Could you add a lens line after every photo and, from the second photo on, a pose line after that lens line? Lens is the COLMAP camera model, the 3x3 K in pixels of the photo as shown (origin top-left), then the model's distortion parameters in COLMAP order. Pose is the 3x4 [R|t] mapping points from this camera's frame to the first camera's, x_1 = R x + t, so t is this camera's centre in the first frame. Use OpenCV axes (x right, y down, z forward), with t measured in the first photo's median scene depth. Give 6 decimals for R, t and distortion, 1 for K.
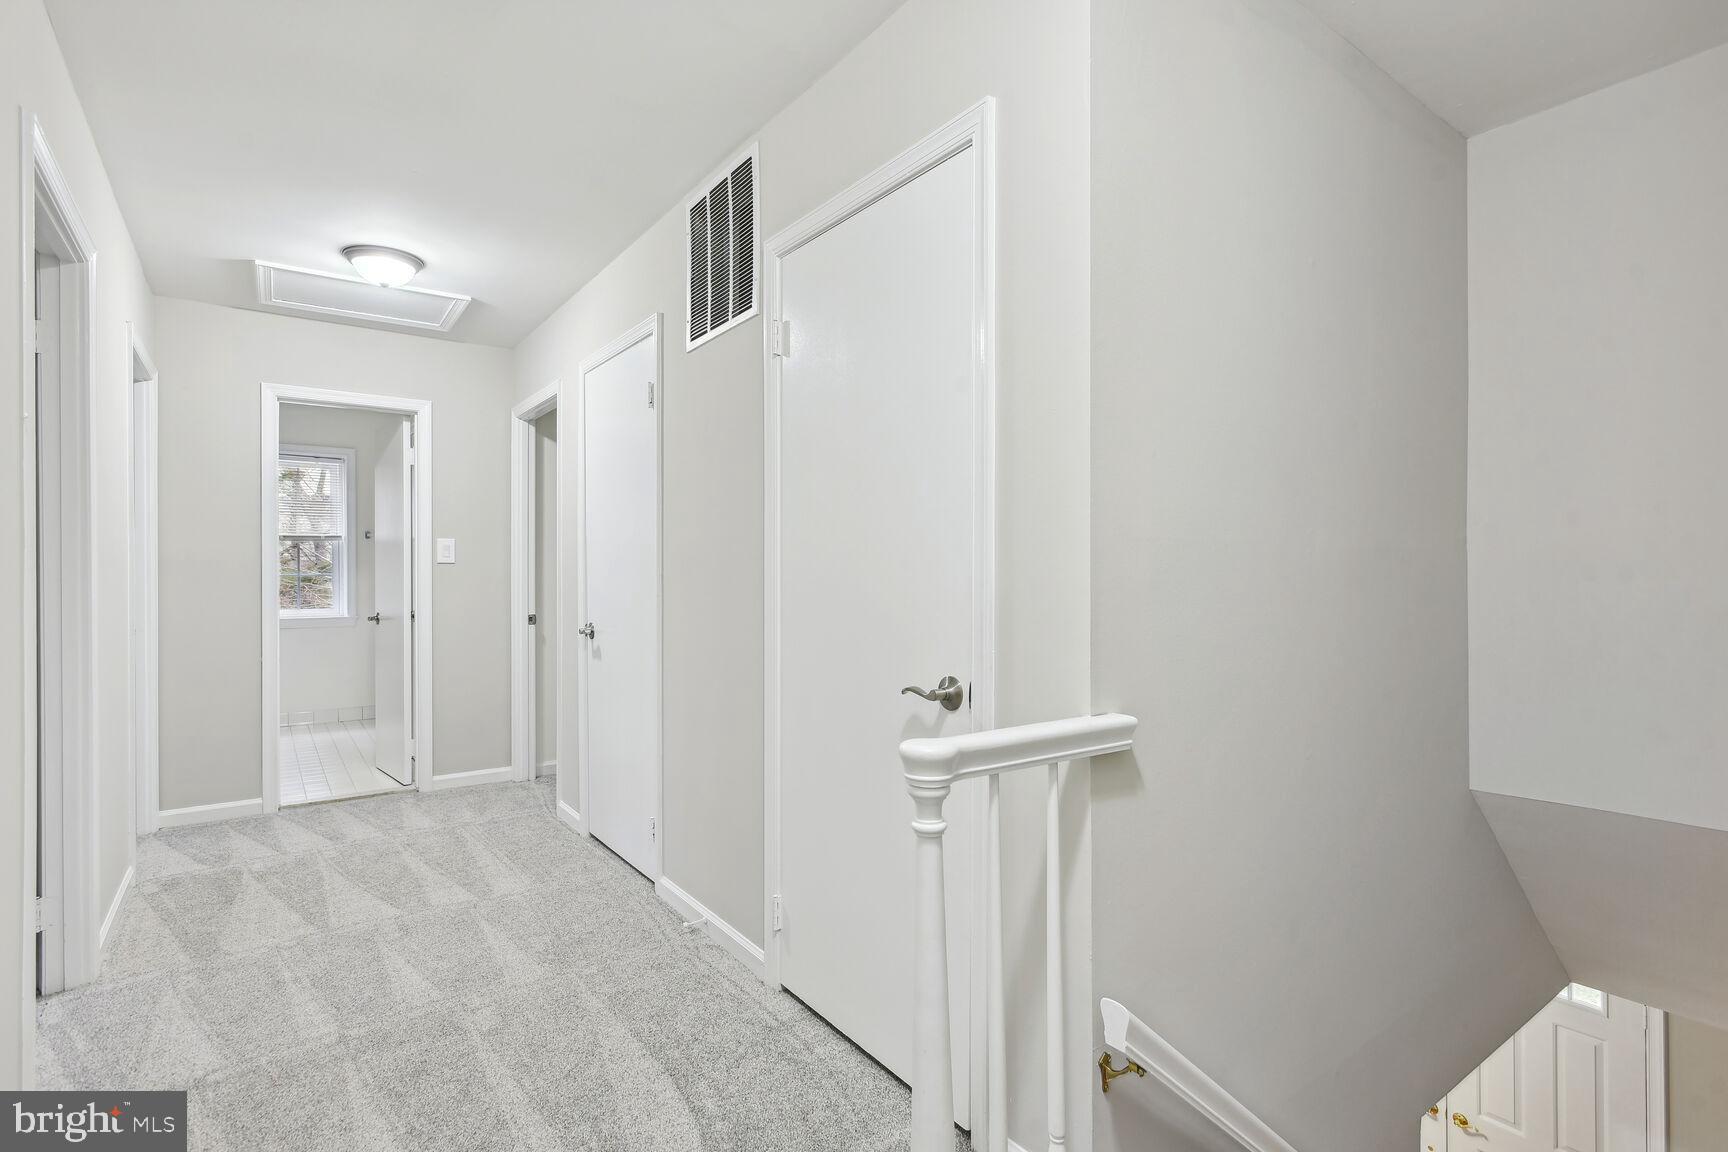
lens RADIAL K [[837.8, 0, 858.0], [0, 837.8, 581.4], [0, 0, 1]] dist [0.003218, 0.000587]
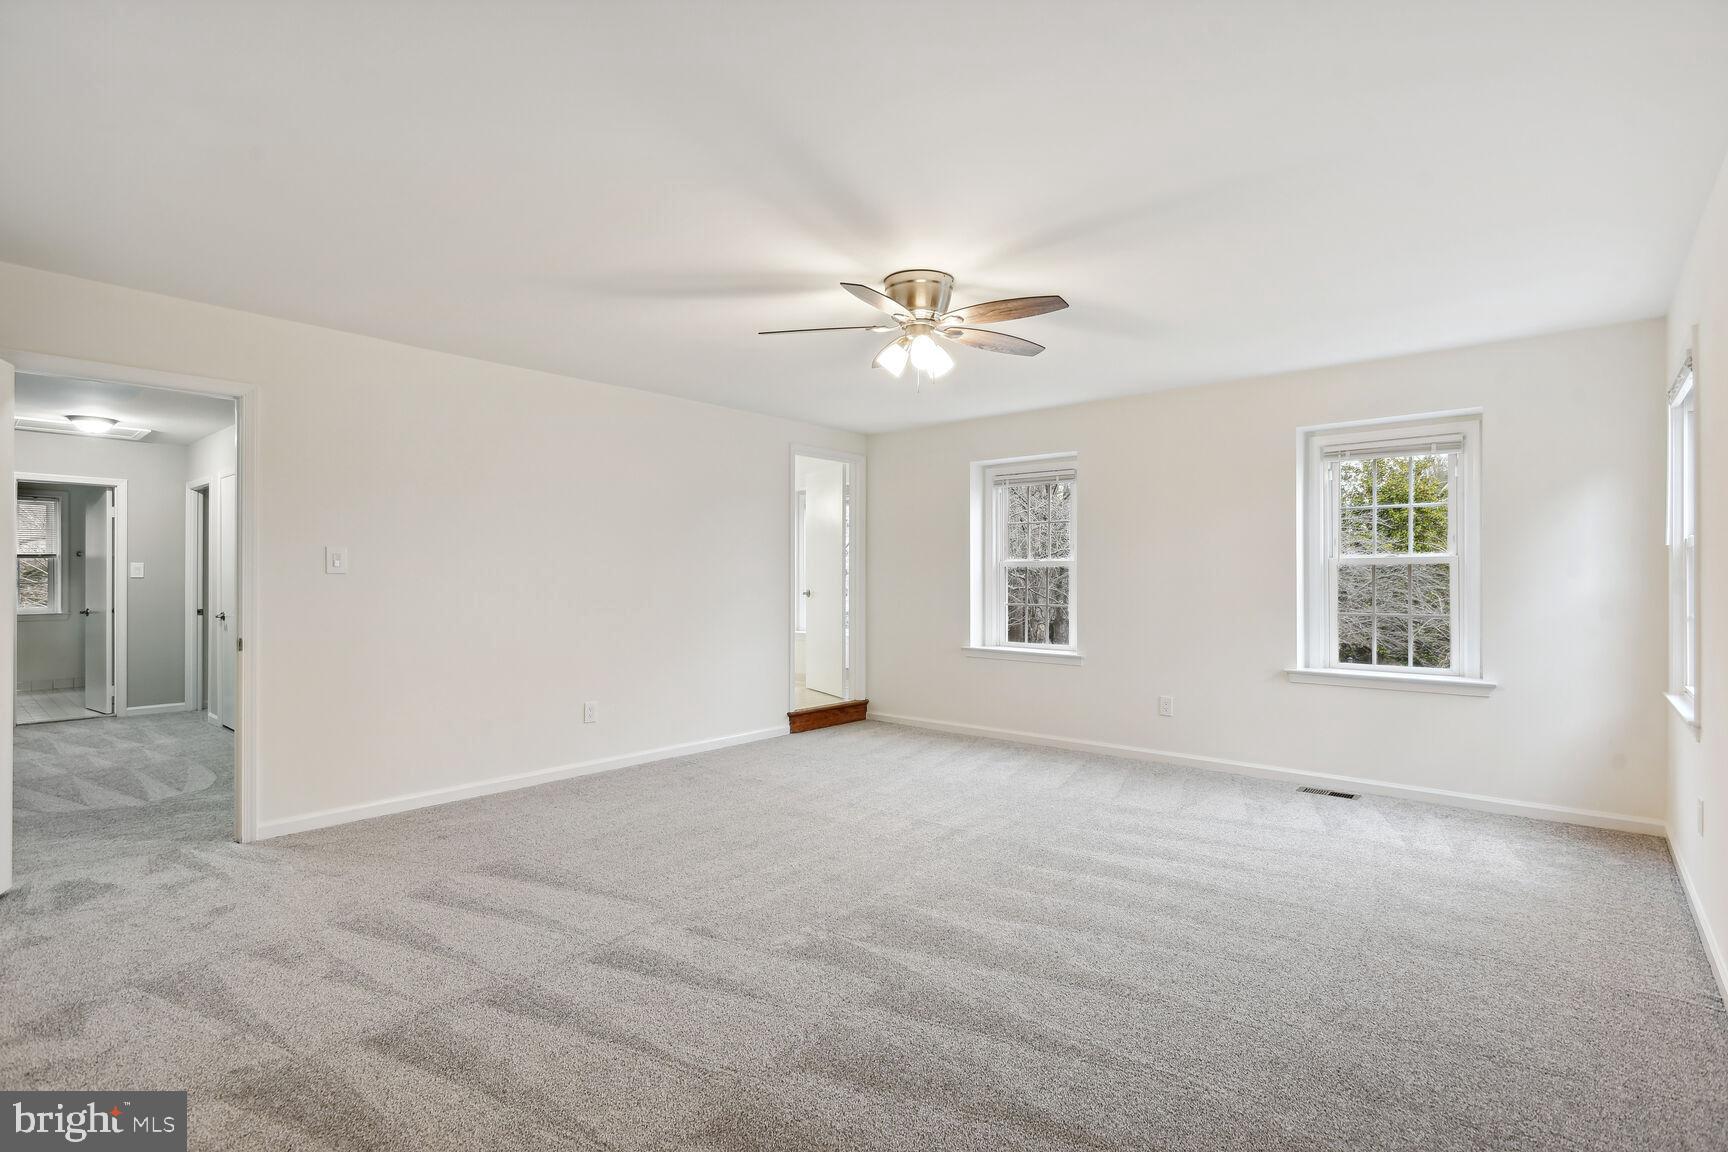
lens RADIAL K [[799.1, 0, 883.6], [0, 799.1, 572.7], [0, 0, 1]] dist [-0.018847, -0.000007]
pose [[0.962760, 0.001802, 0.270351, 0.496033], [0.000661, 0.999959, -0.009019, -0.016936], [-0.270356, 0.008862, 0.962720, -0.867889]]
